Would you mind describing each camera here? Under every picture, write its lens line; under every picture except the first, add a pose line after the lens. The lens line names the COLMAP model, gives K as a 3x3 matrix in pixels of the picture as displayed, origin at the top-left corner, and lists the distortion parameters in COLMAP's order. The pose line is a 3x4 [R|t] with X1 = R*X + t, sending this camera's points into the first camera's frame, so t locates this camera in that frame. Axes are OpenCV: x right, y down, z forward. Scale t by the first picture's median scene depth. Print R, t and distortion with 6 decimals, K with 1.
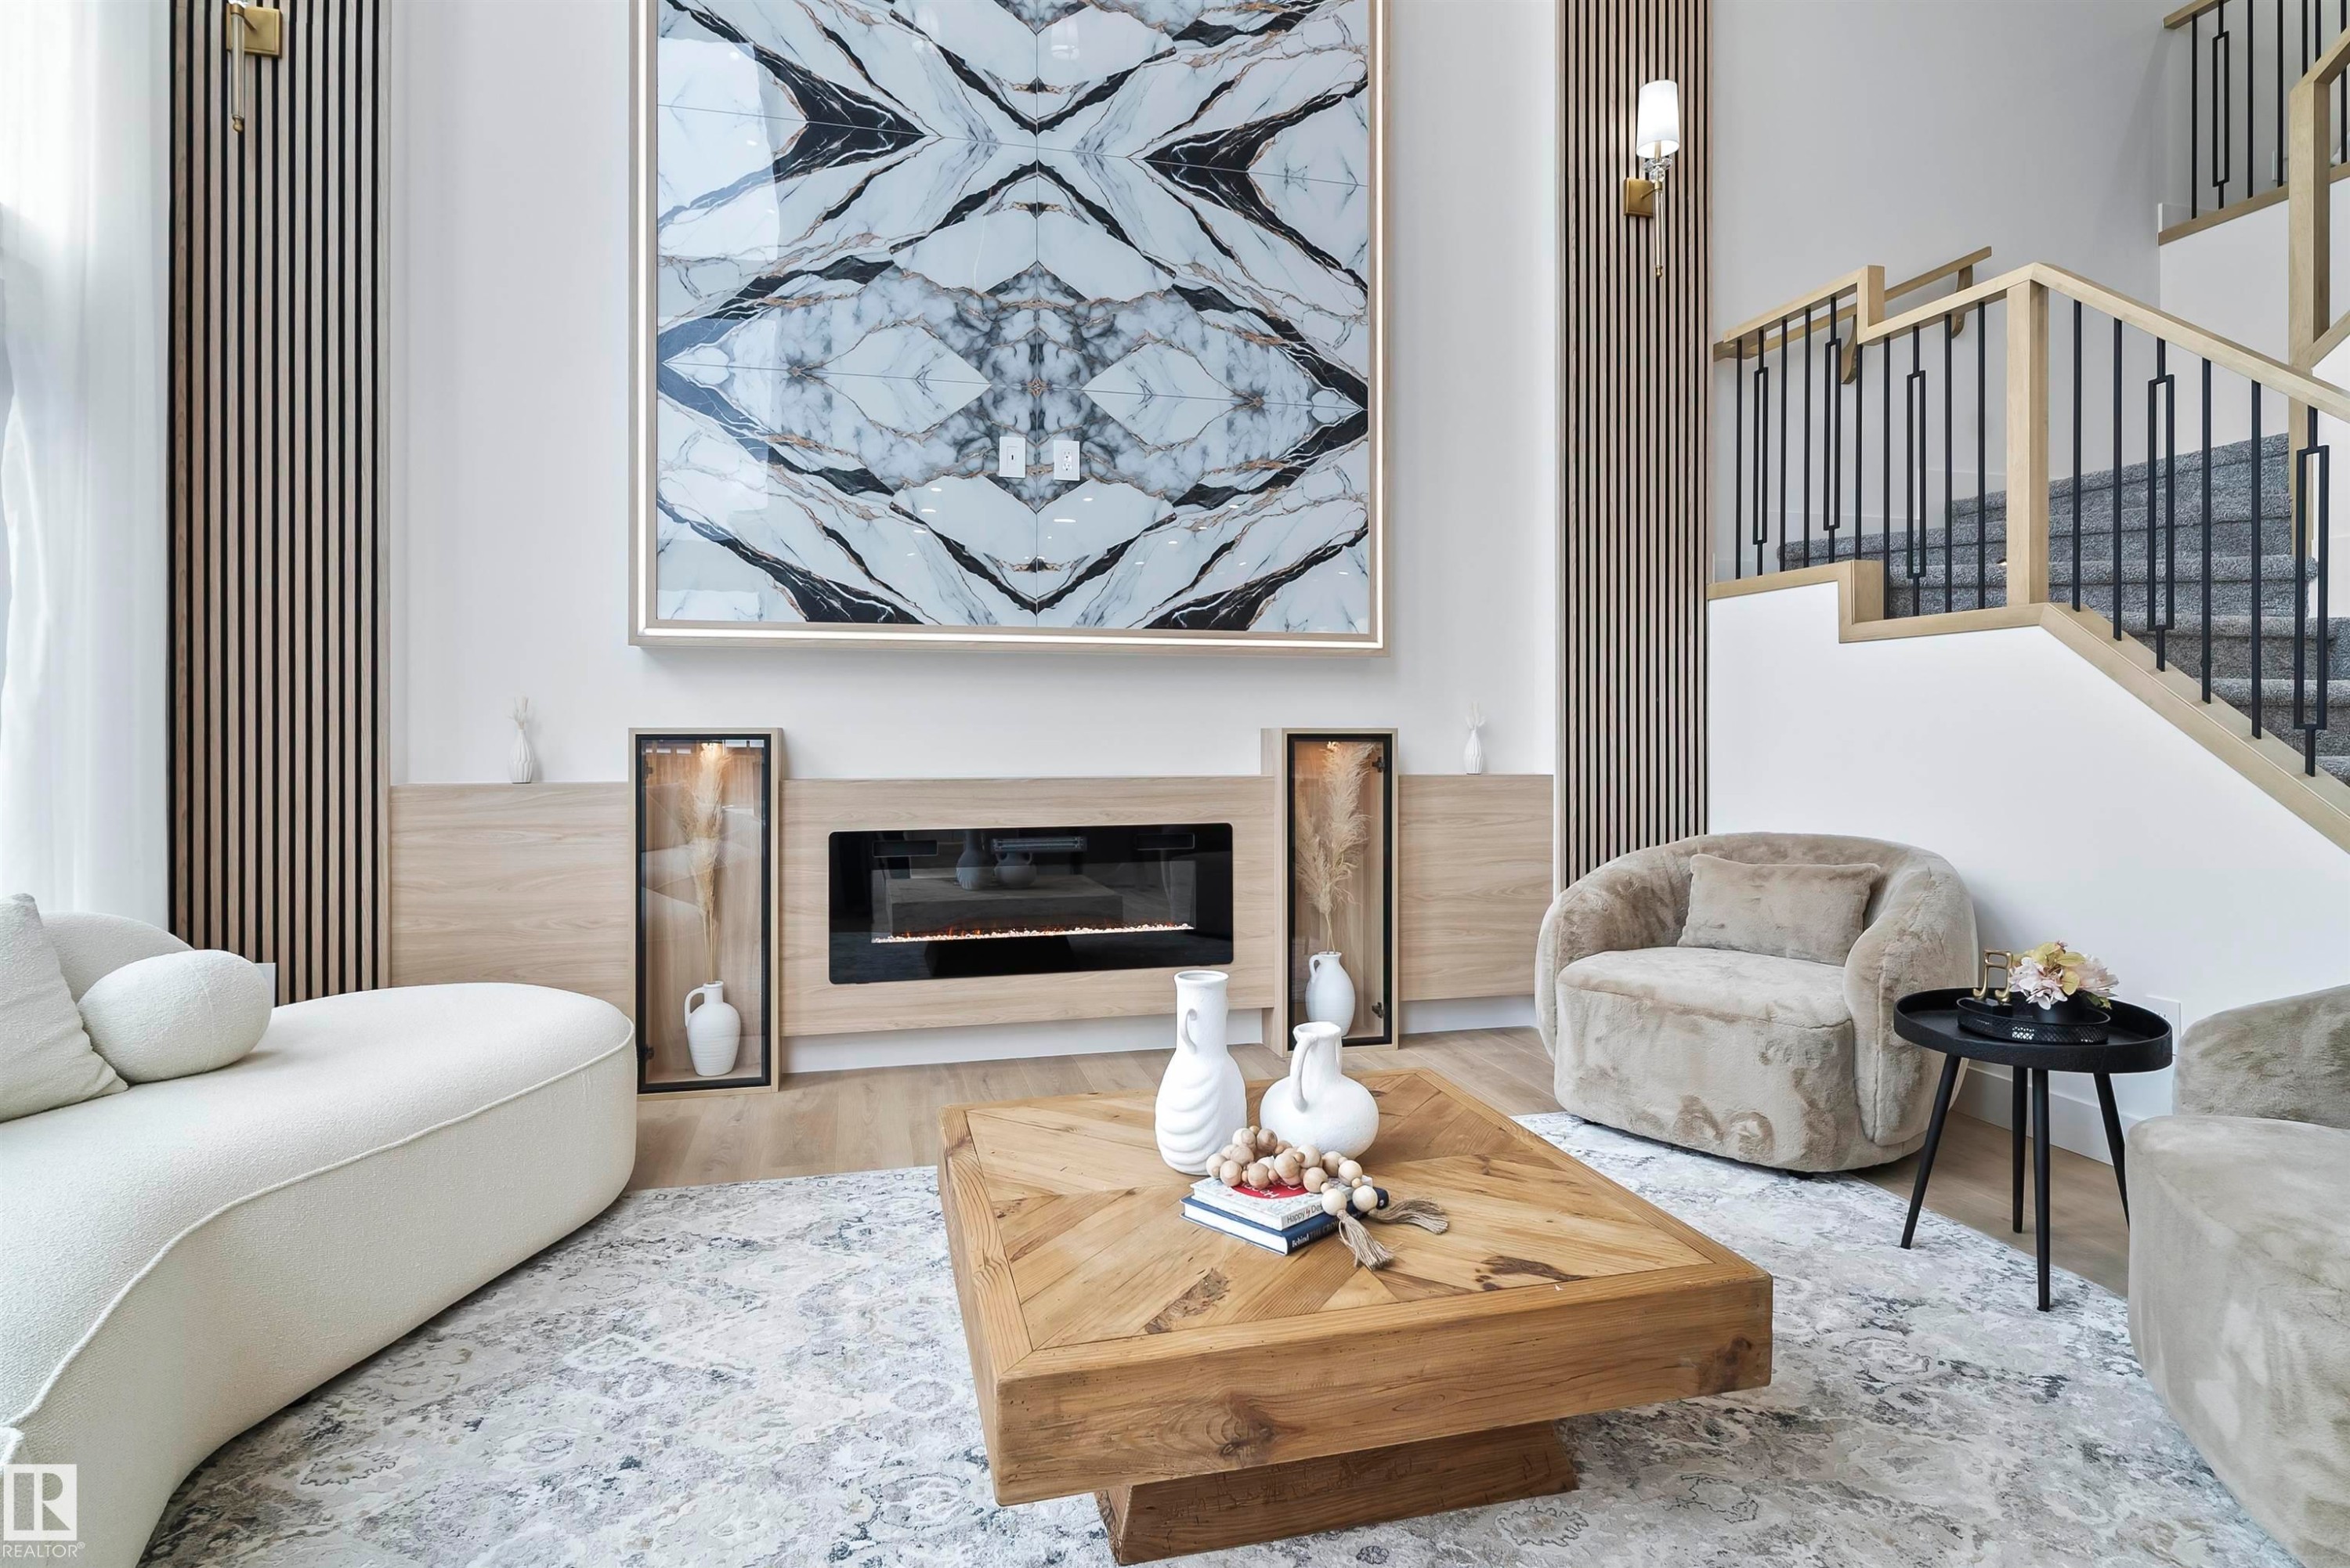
lens RADIAL K [[1229.4, 0, 1133.0], [0, 1229.4, 729.6], [0, 0, 1]] dist [-0.004763, 0.000309]
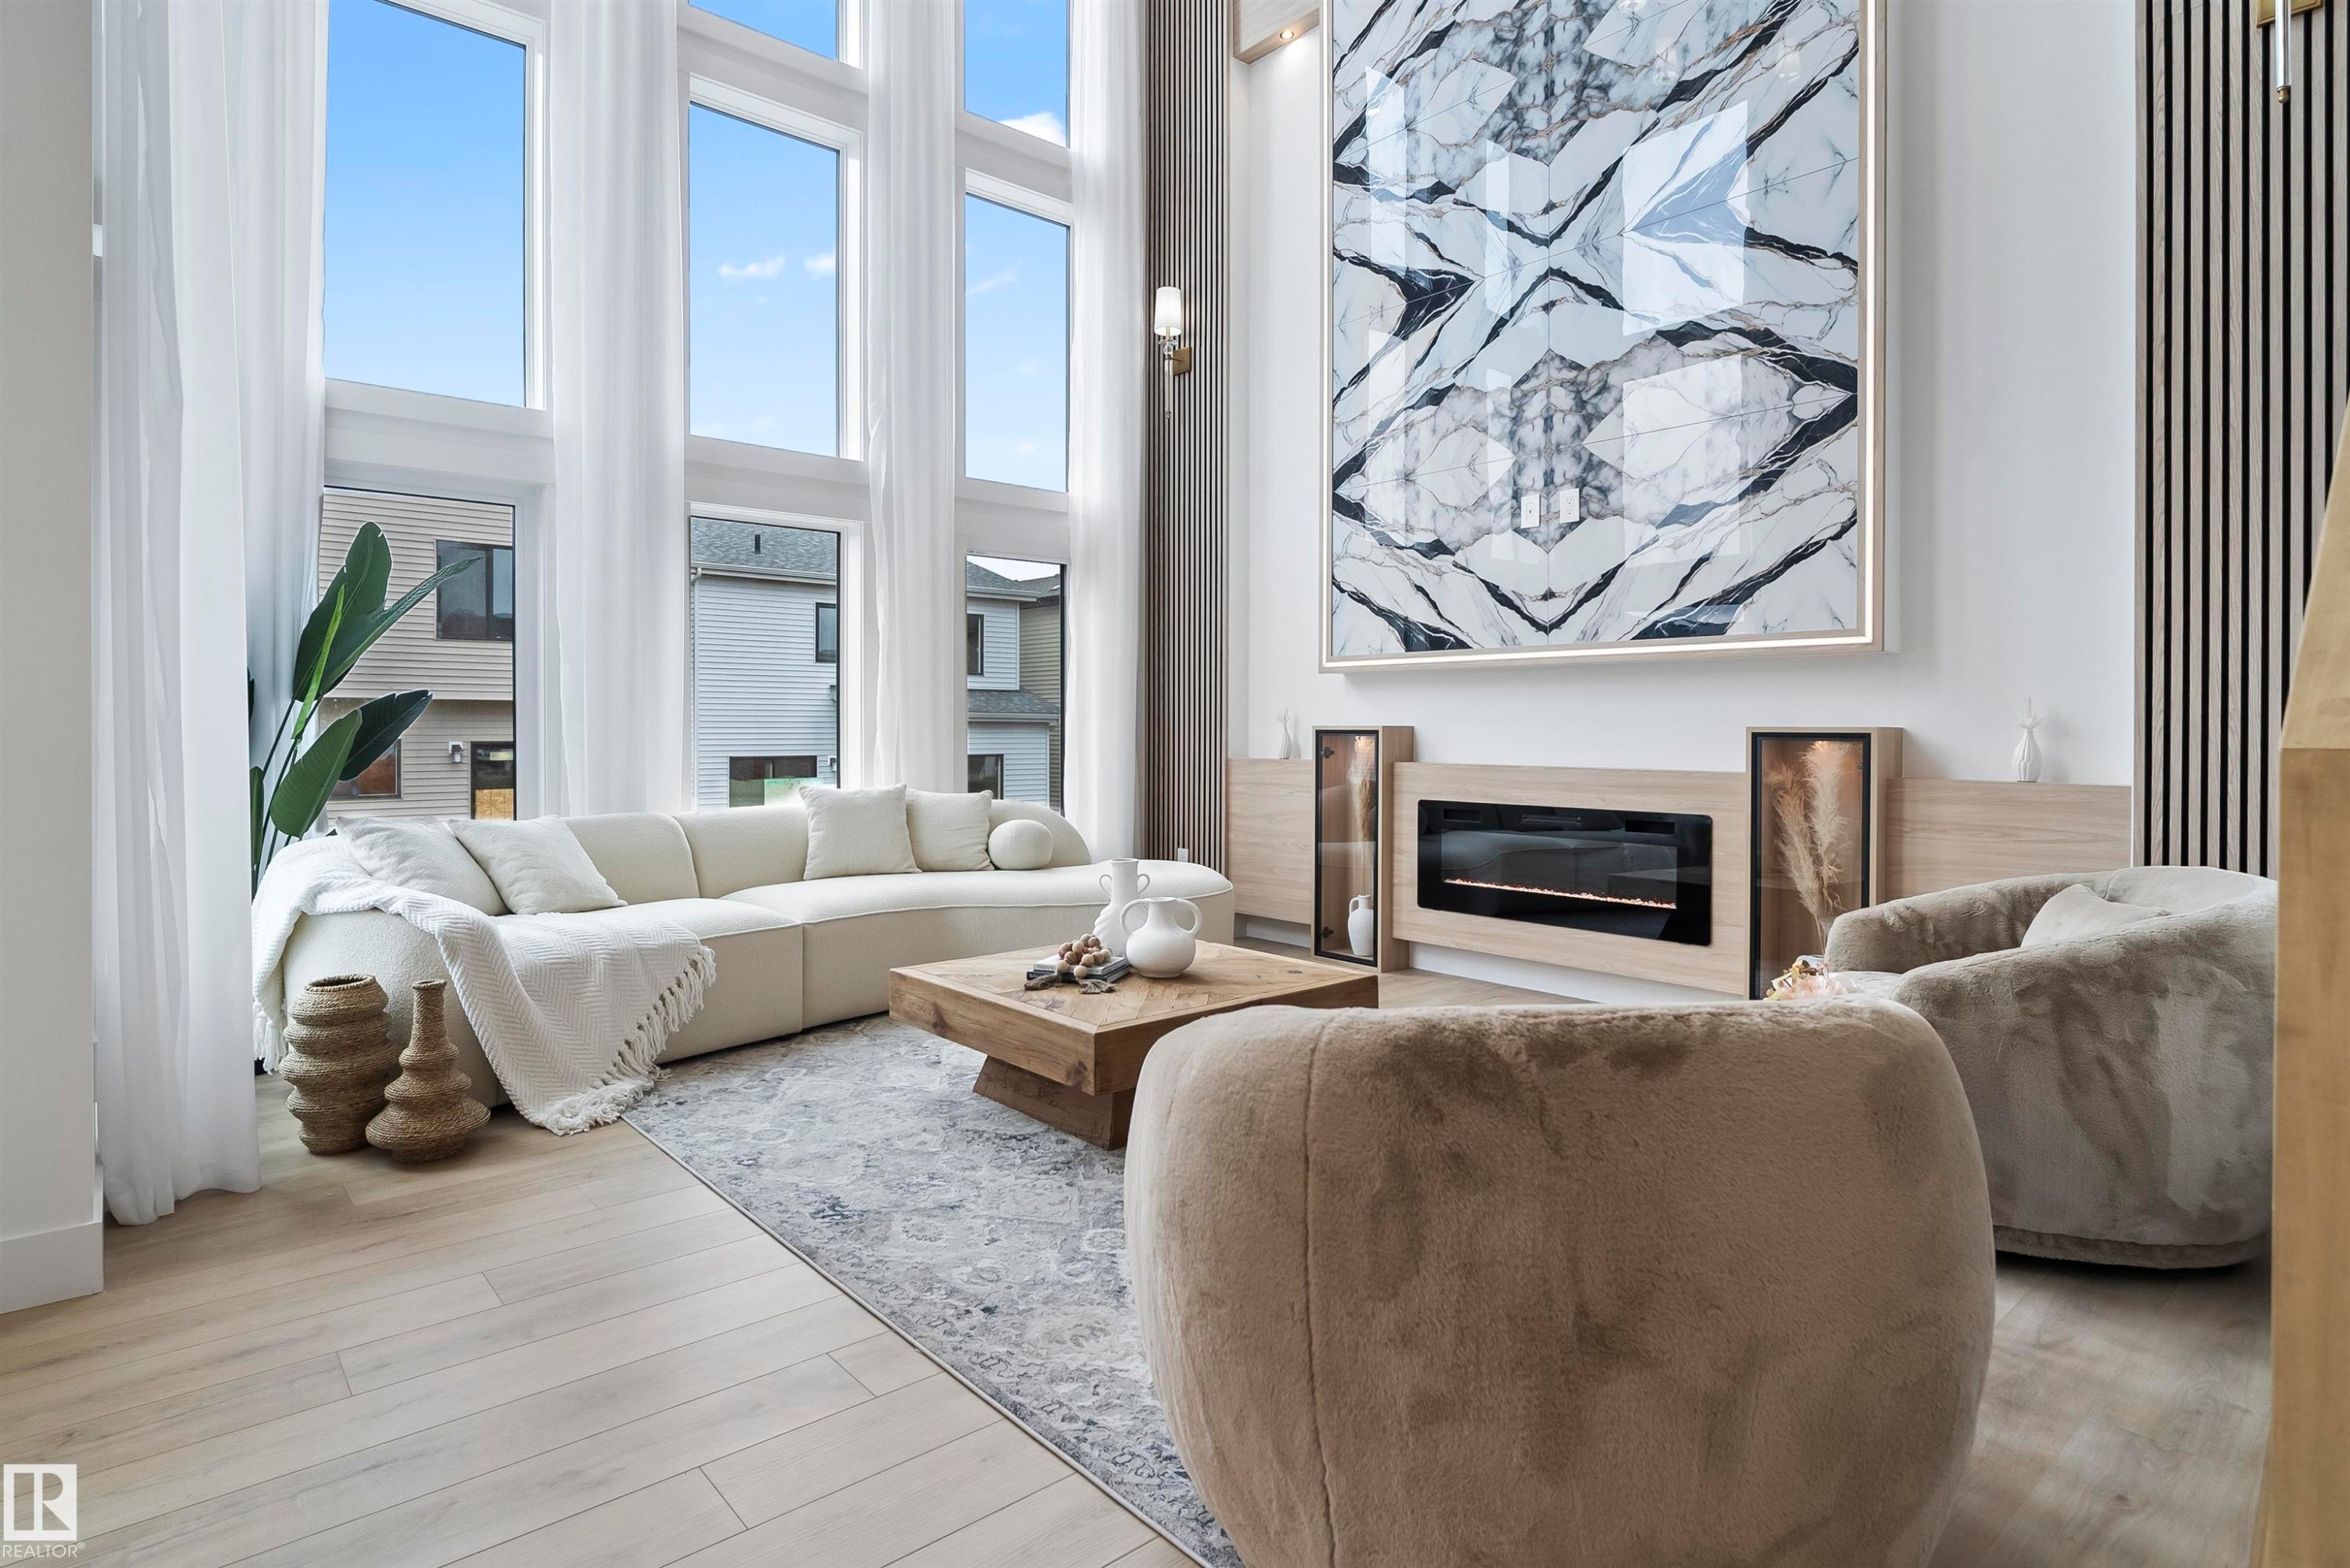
lens RADIAL K [[1229.4, 0, 1165.9], [0, 1229.4, 705.3], [0, 0, 1]] dist [-0.004763, 0.000309]
pose [[0.450743, -0.010927, -0.892587, 0.845637], [0.006724, 0.999938, -0.008846, -0.014079], [0.892629, -0.002015, 0.450788, 0.097083]]
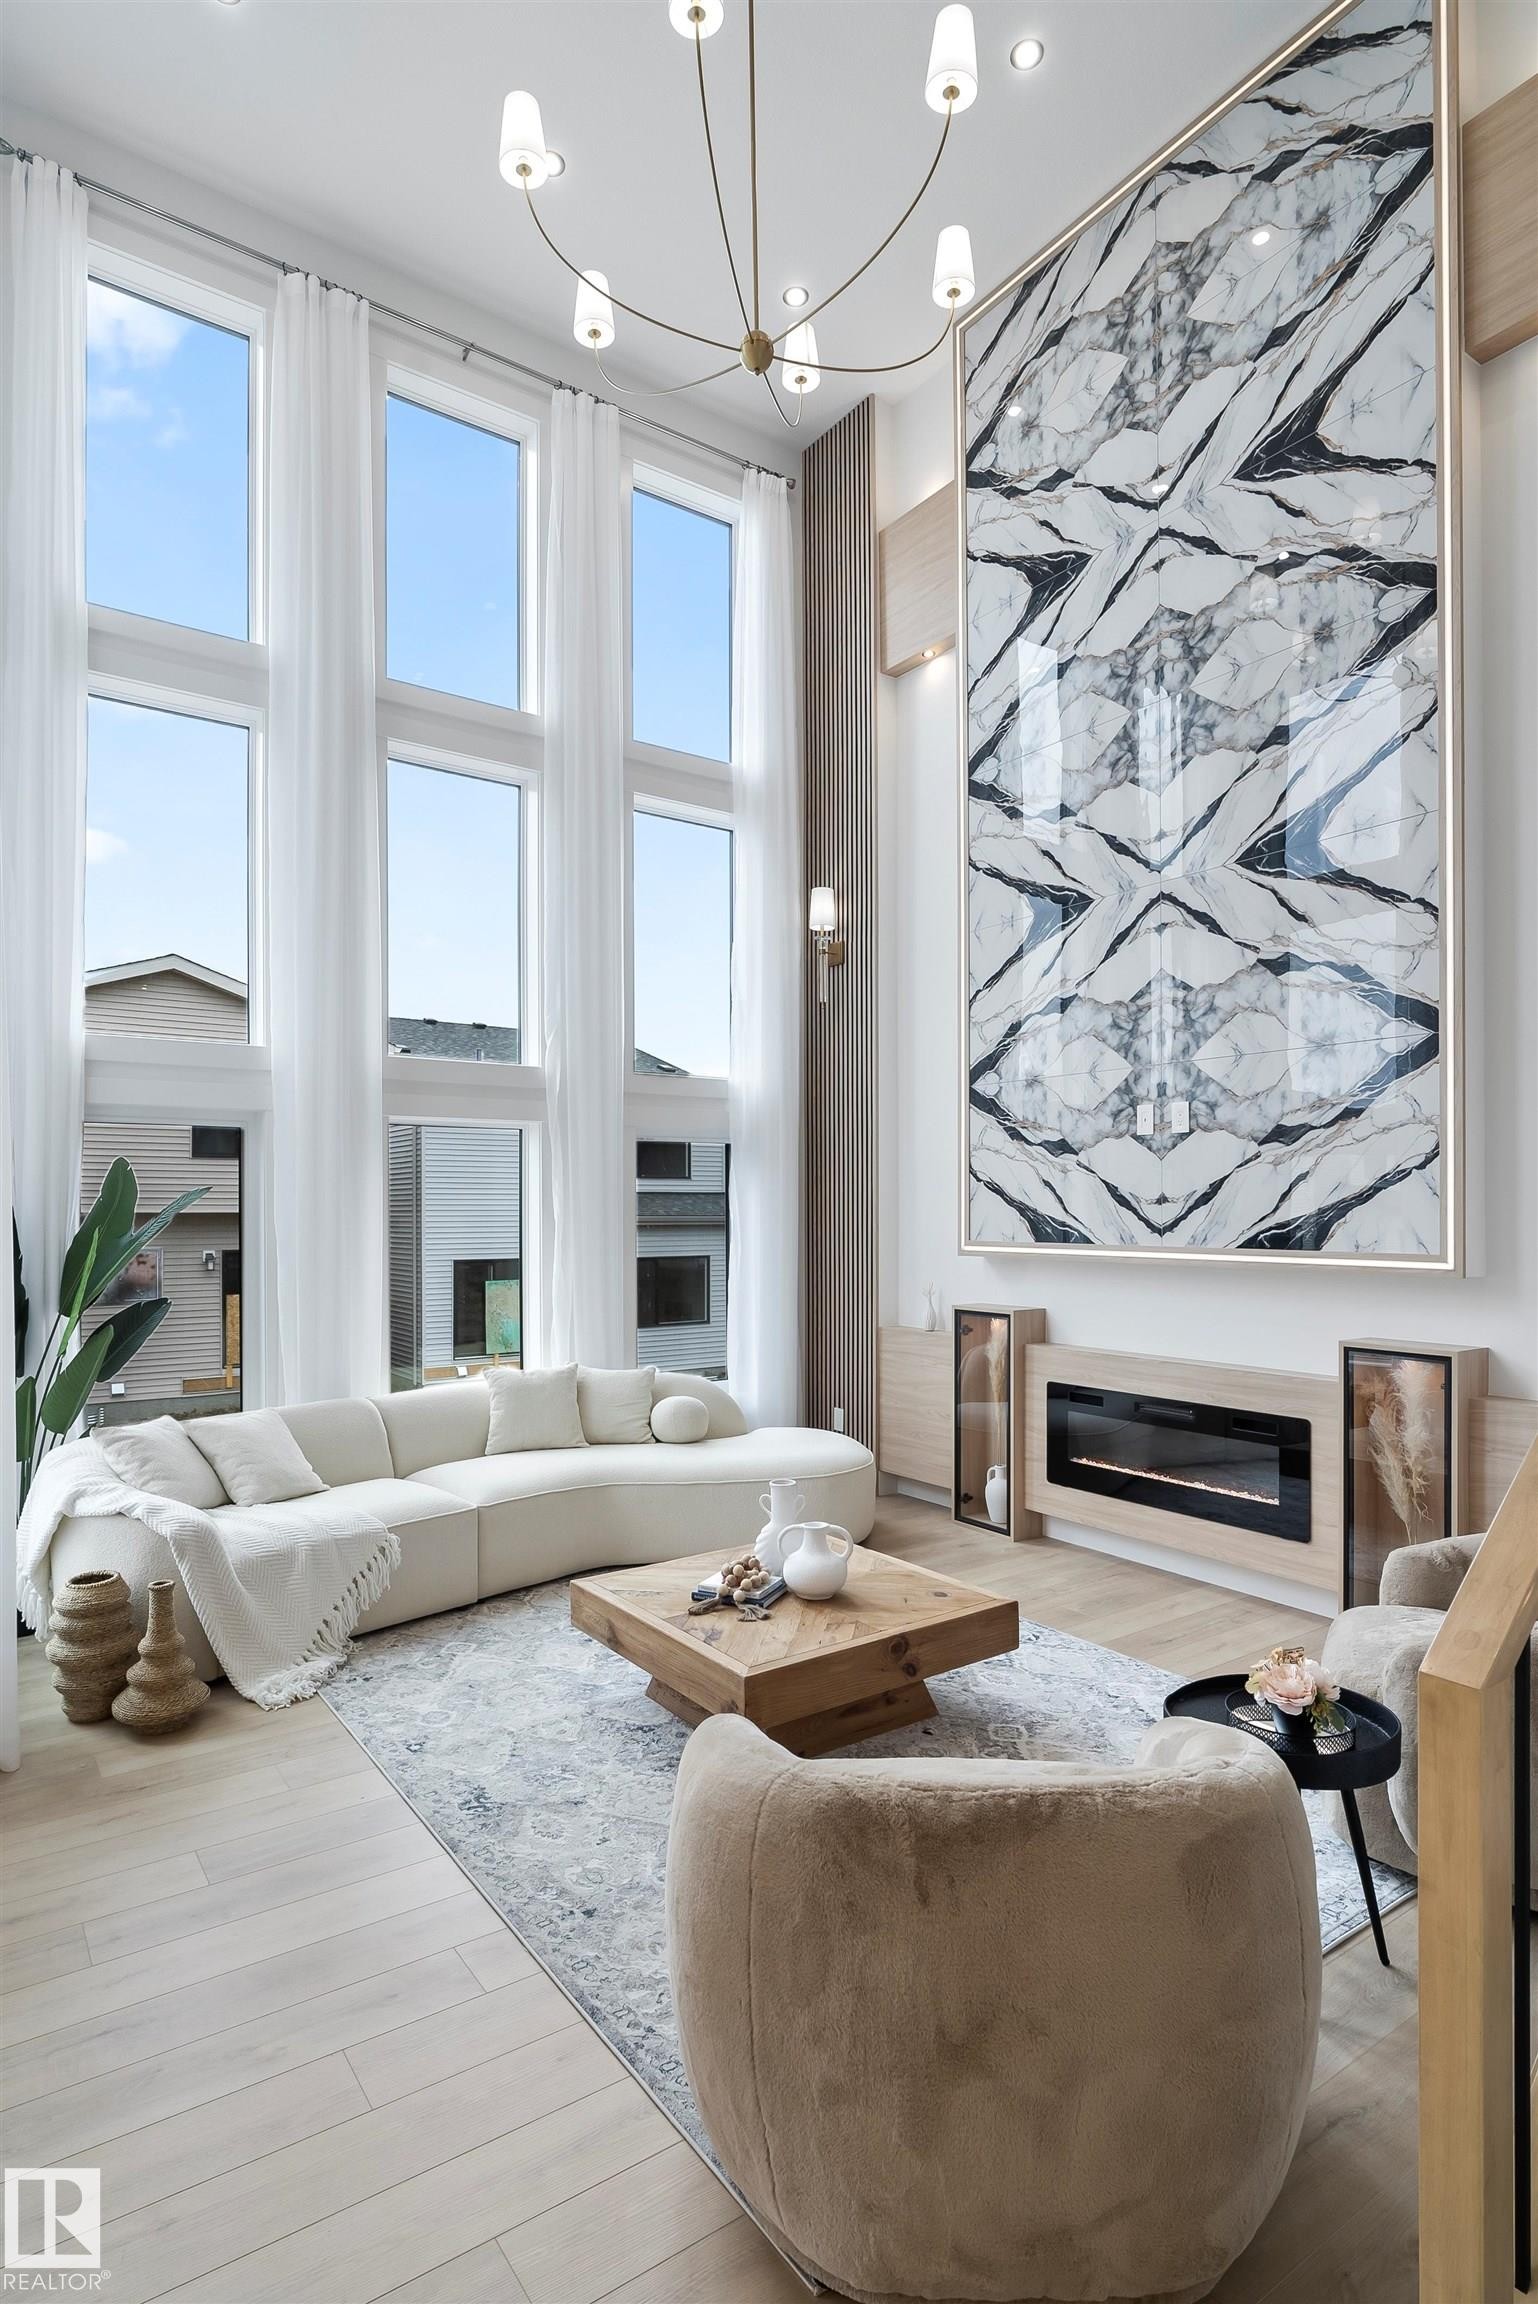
lens RADIAL K [[1205.4, 0, 754.2], [0, 1205.4, 1180.3], [0, 0, 1]] dist [-0.004763, 0.000309]
pose [[0.356977, -0.020738, -0.933883, 0.968362], [0.011760, 0.999774, -0.017707, -0.135418], [0.934039, -0.004661, 0.357141, 0.126842]]
